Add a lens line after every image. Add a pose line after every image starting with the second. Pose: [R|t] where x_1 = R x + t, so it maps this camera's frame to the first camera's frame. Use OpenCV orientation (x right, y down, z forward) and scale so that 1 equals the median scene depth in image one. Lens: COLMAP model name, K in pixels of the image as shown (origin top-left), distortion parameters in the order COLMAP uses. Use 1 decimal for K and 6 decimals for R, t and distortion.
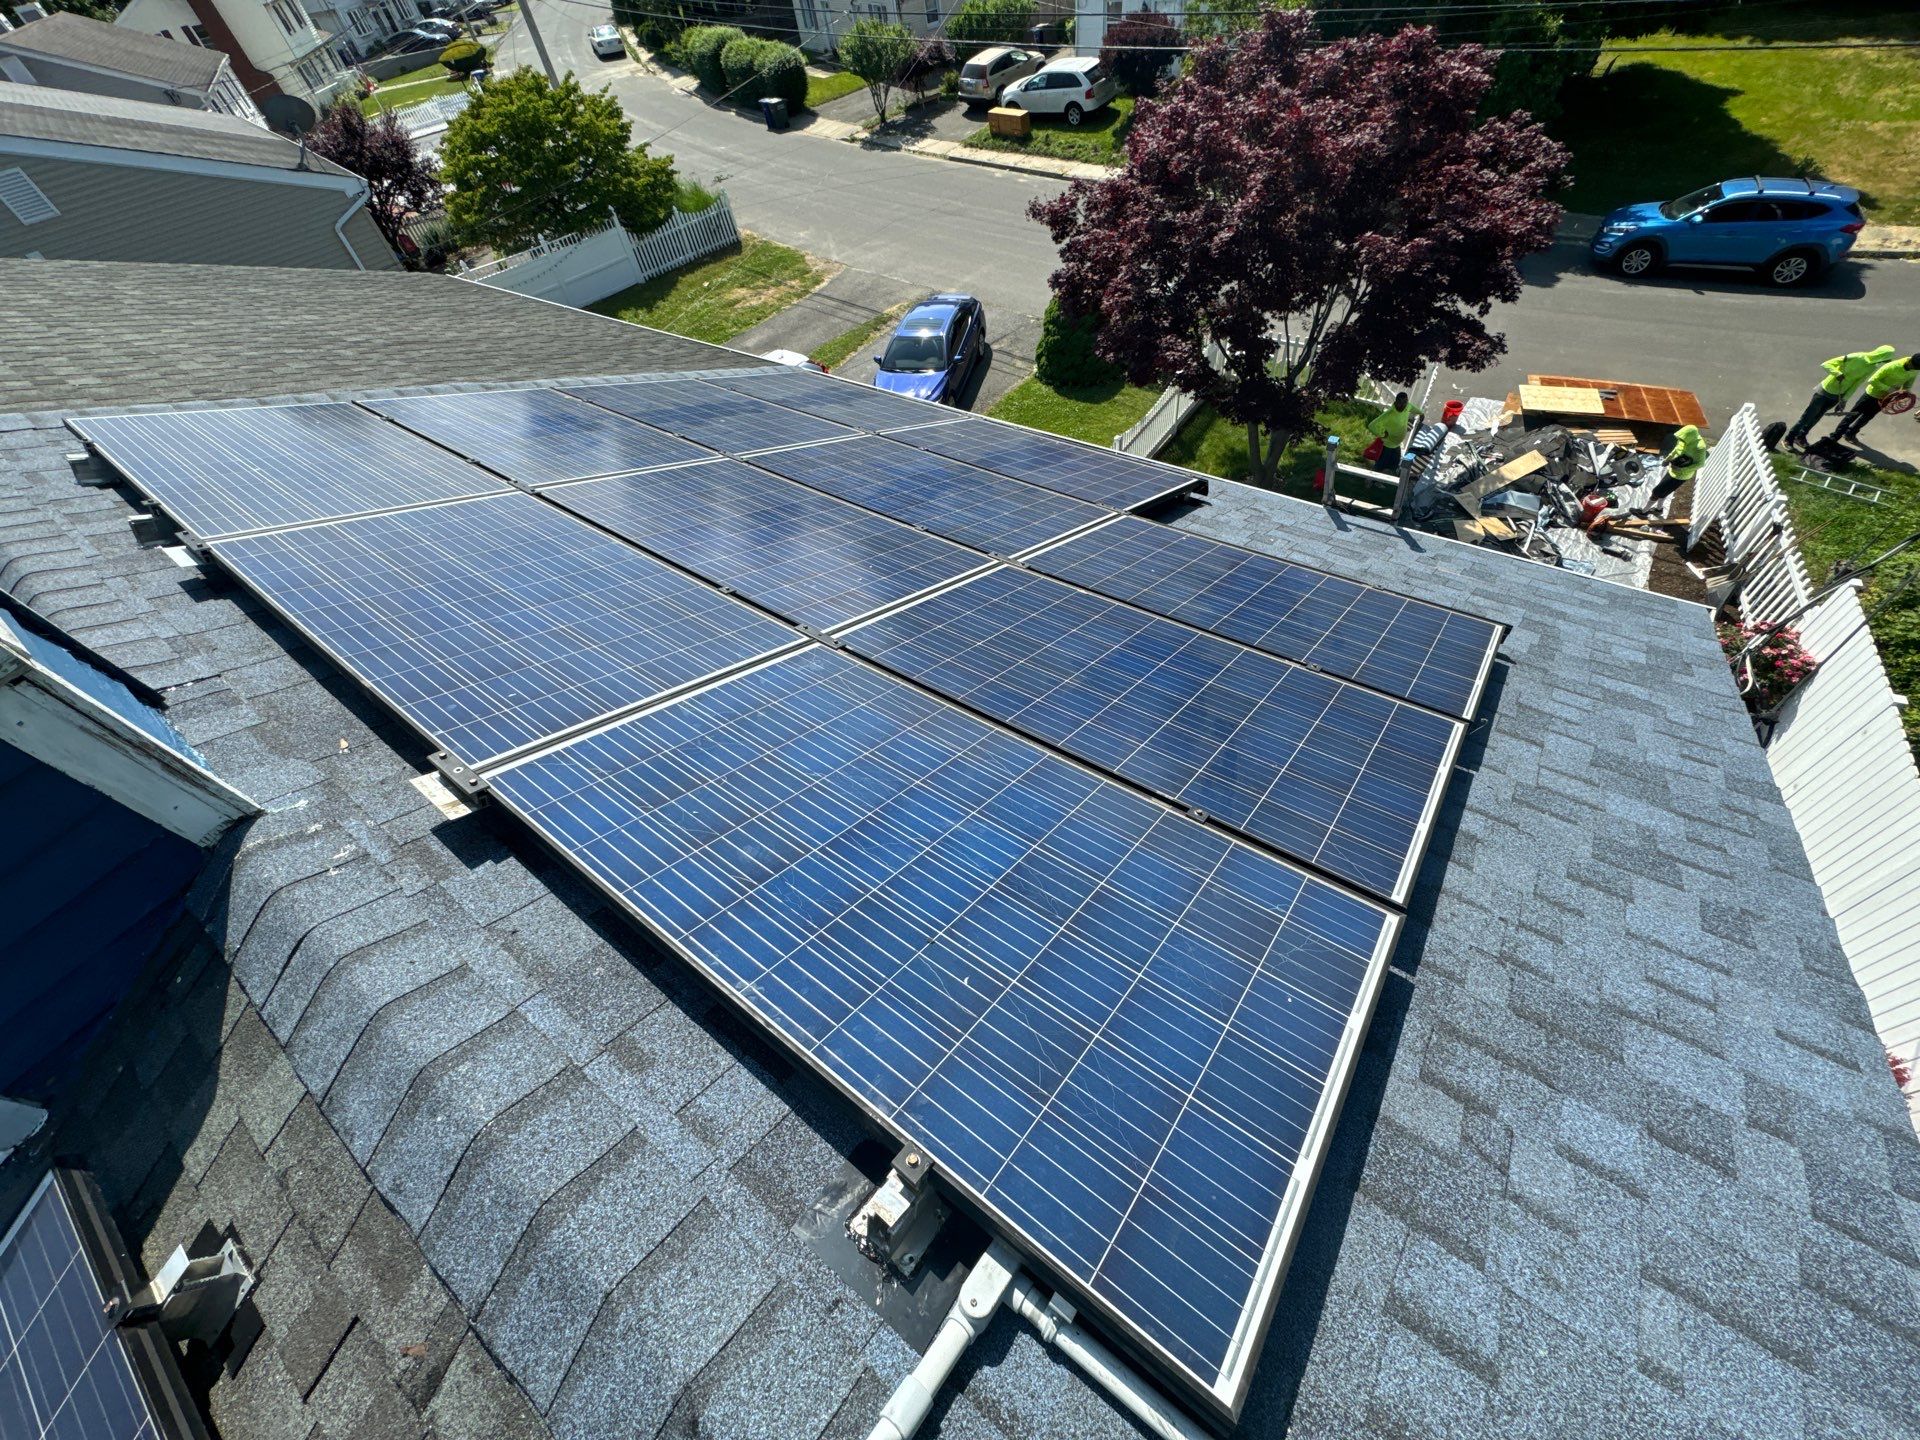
lens RADIAL K [[760.7, 0, 964.7], [0, 760.7, 719.2], [0, 0, 1]] dist [-0.002300, -0.000044]
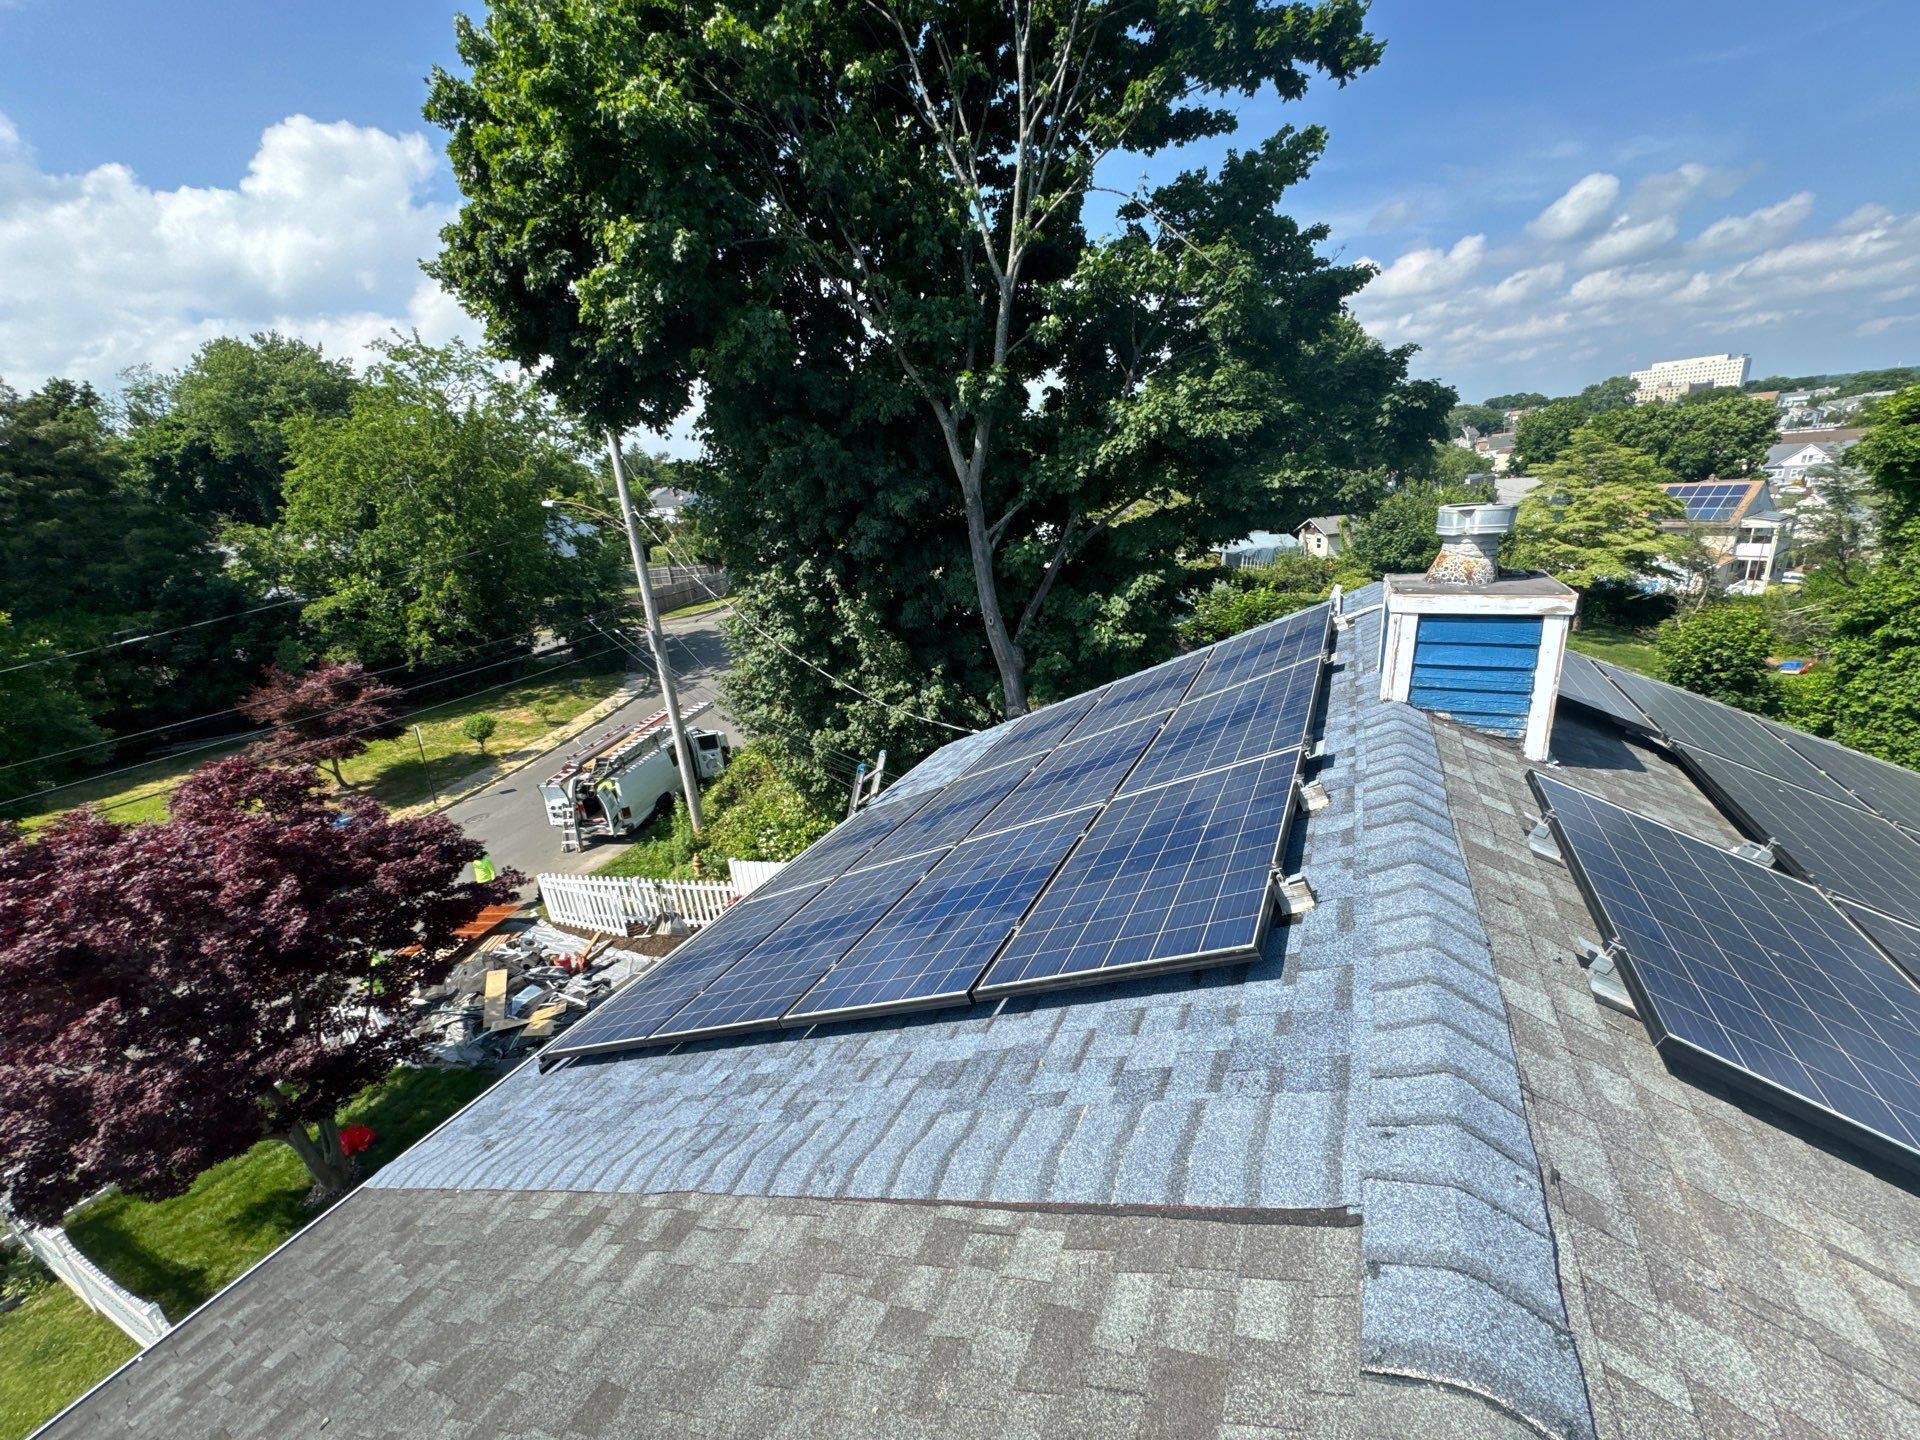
lens RADIAL K [[760.7, 0, 955.6], [0, 760.7, 726.1], [0, 0, 1]] dist [-0.002300, -0.000044]
pose [[-0.143831, -0.182246, 0.972676, -0.594264], [0.835098, 0.505014, 0.218109, -0.286505], [-0.530965, 0.843651, 0.079556, 0.299717]]
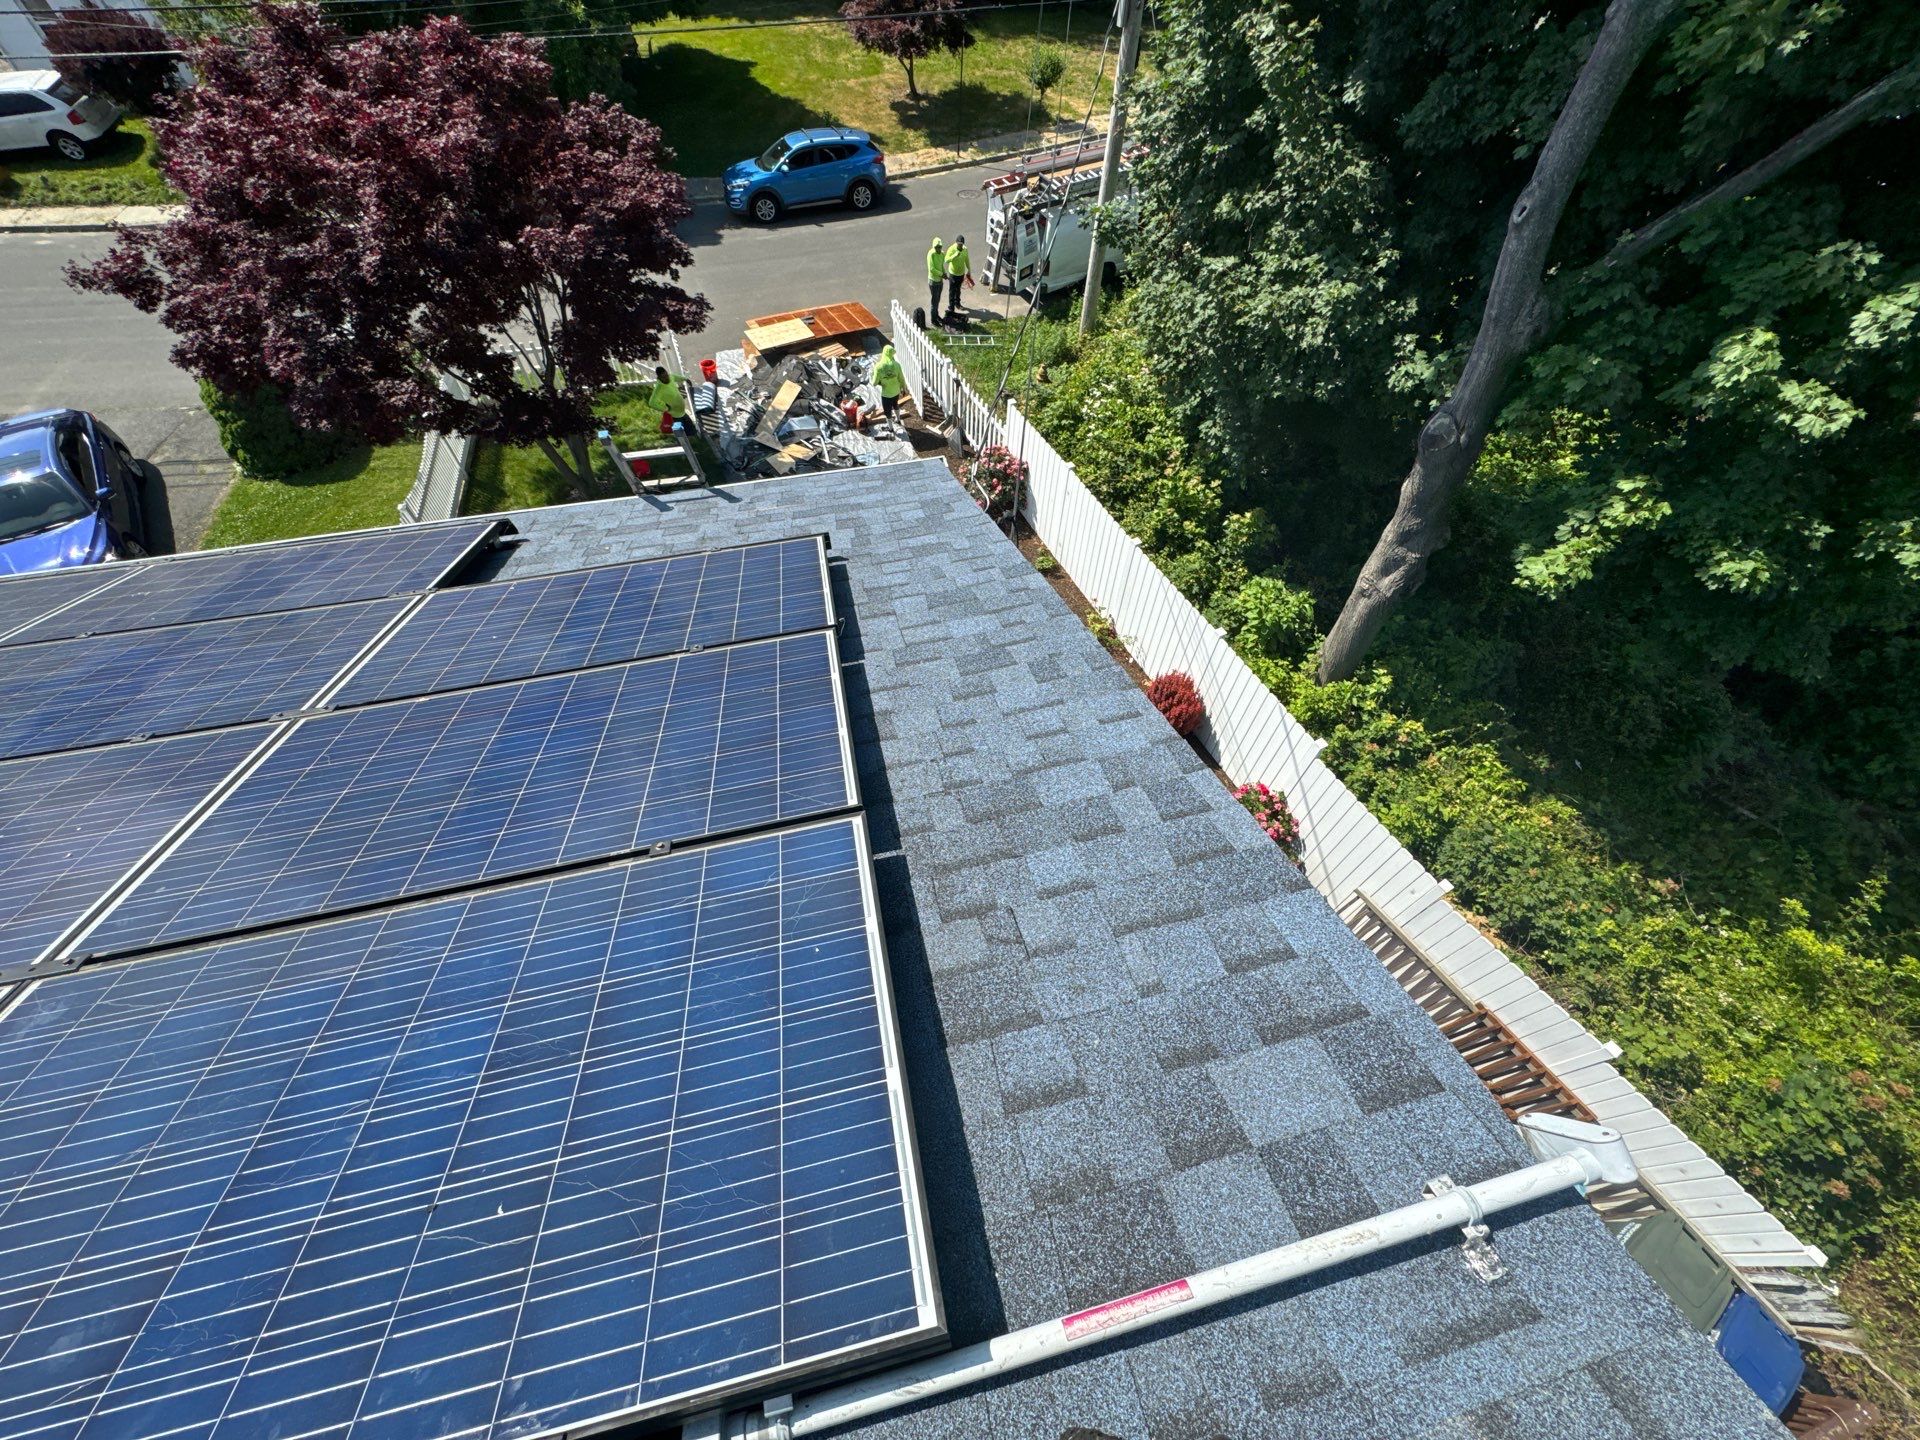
lens RADIAL K [[760.7, 0, 957.1], [0, 760.7, 719.6], [0, 0, 1]] dist [-0.002300, -0.000044]
pose [[0.650345, -0.528046, 0.546094, 0.022054], [0.524000, 0.832313, 0.180772, 0.002648], [-0.549977, 0.168588, 0.817987, -0.002018]]
